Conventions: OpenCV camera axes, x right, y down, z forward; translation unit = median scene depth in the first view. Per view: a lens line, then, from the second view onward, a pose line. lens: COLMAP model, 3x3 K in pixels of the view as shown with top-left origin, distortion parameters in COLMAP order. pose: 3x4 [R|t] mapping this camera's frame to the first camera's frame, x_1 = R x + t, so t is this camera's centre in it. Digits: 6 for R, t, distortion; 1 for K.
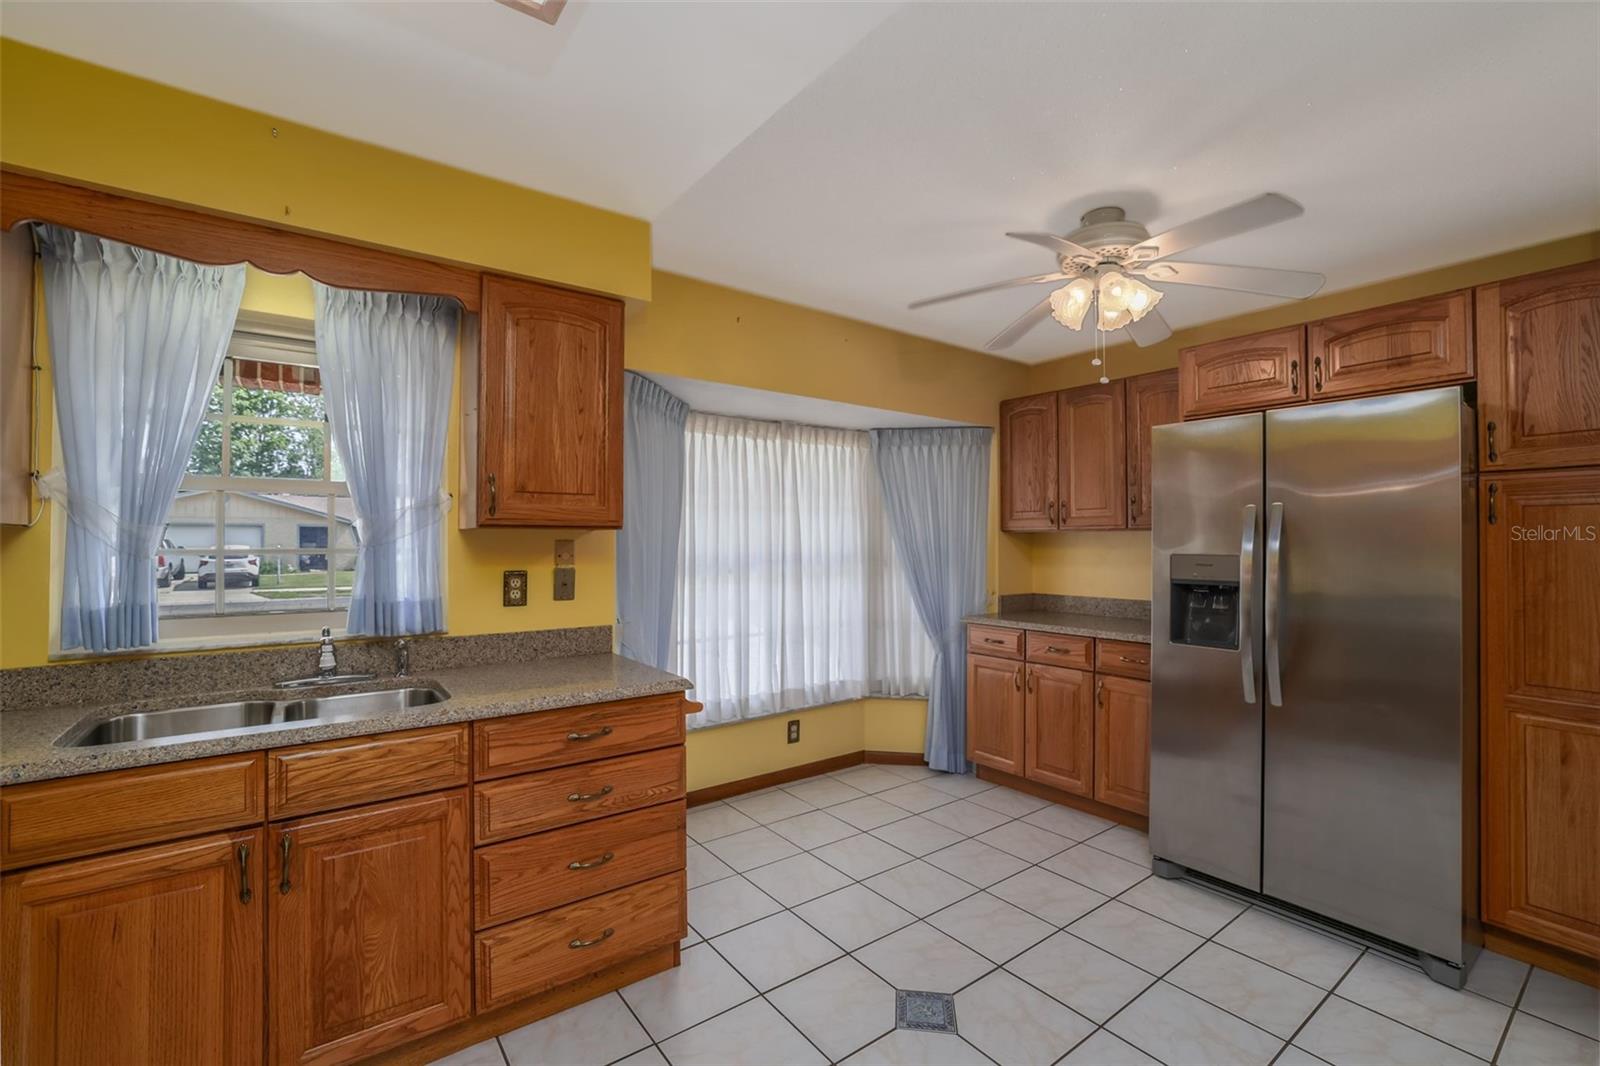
lens RADIAL K [[677.9, 0, 800.7], [0, 677.9, 535.5], [0, 0, 1]] dist [-0.017383, 0.001538]
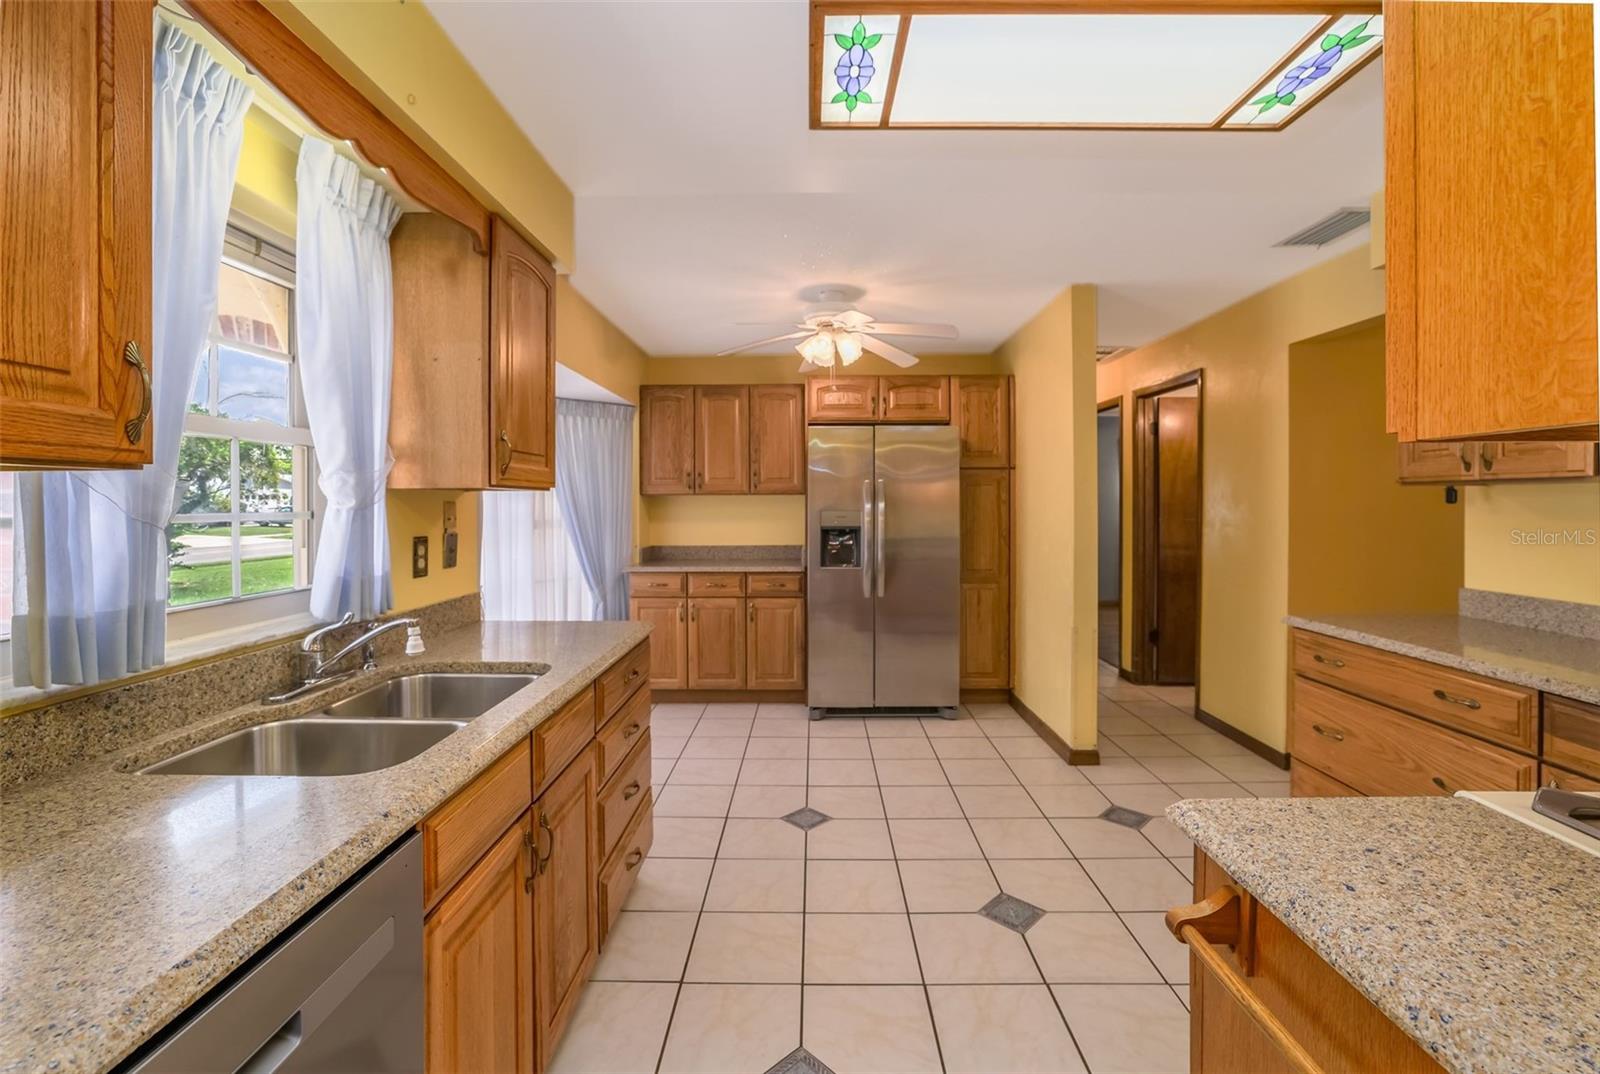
lens RADIAL K [[672.6, 0, 802.3], [0, 672.6, 507.2], [0, 0, 1]] dist [0.002576, 0.000509]
pose [[0.621984, -0.007730, 0.782992, -0.588606], [-0.001708, 0.999936, 0.011228, 0.002715], [-0.783028, -0.008321, 0.621931, 0.056752]]
